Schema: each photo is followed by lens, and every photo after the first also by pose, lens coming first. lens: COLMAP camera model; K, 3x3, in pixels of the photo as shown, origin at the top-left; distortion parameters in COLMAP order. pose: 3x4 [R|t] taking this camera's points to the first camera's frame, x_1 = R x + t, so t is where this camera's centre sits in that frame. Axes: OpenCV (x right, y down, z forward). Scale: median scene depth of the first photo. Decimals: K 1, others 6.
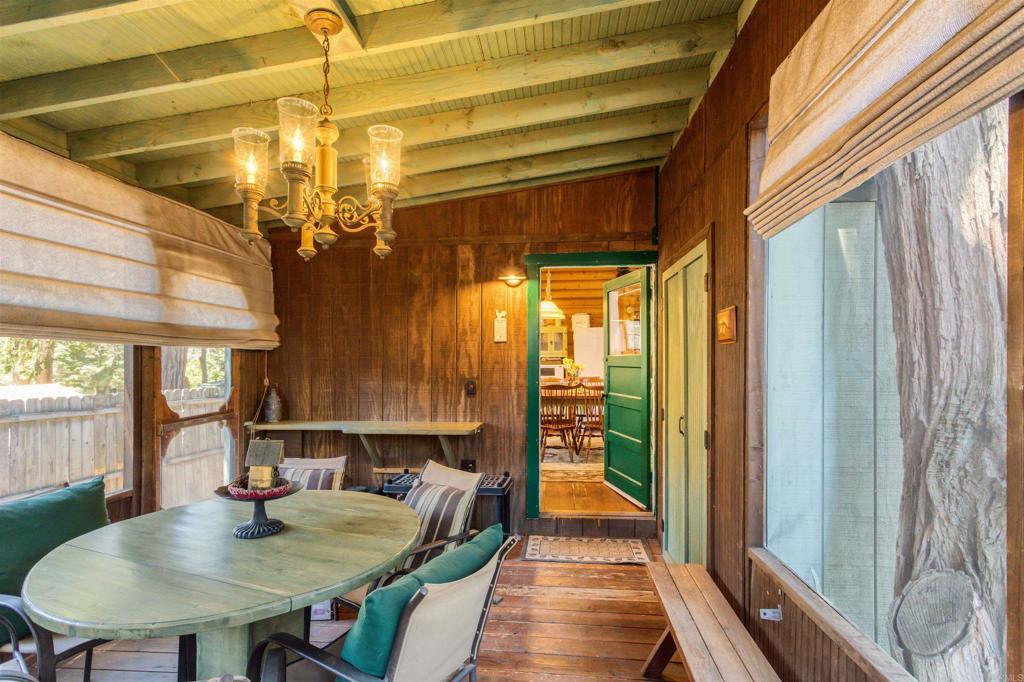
lens RADIAL K [[492.0, 0, 511.7], [0, 492.0, 353.3], [0, 0, 1]] dist [0.001553, 0.000413]
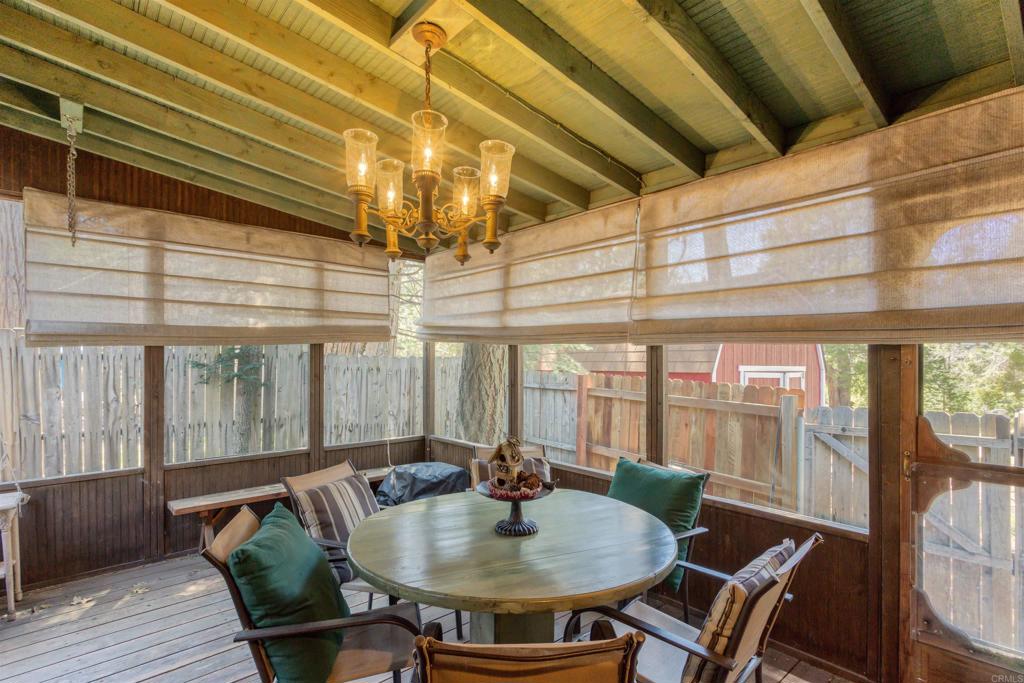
lens RADIAL K [[492.0, 0, 511.7], [0, 492.0, 353.8], [0, 0, 1]] dist [0.001553, 0.000413]
pose [[-0.664329, -0.014594, -0.747298, 0.160712], [-0.005104, 0.999875, -0.014990, 0.012944], [0.747423, -0.006144, -0.664320, 1.080806]]
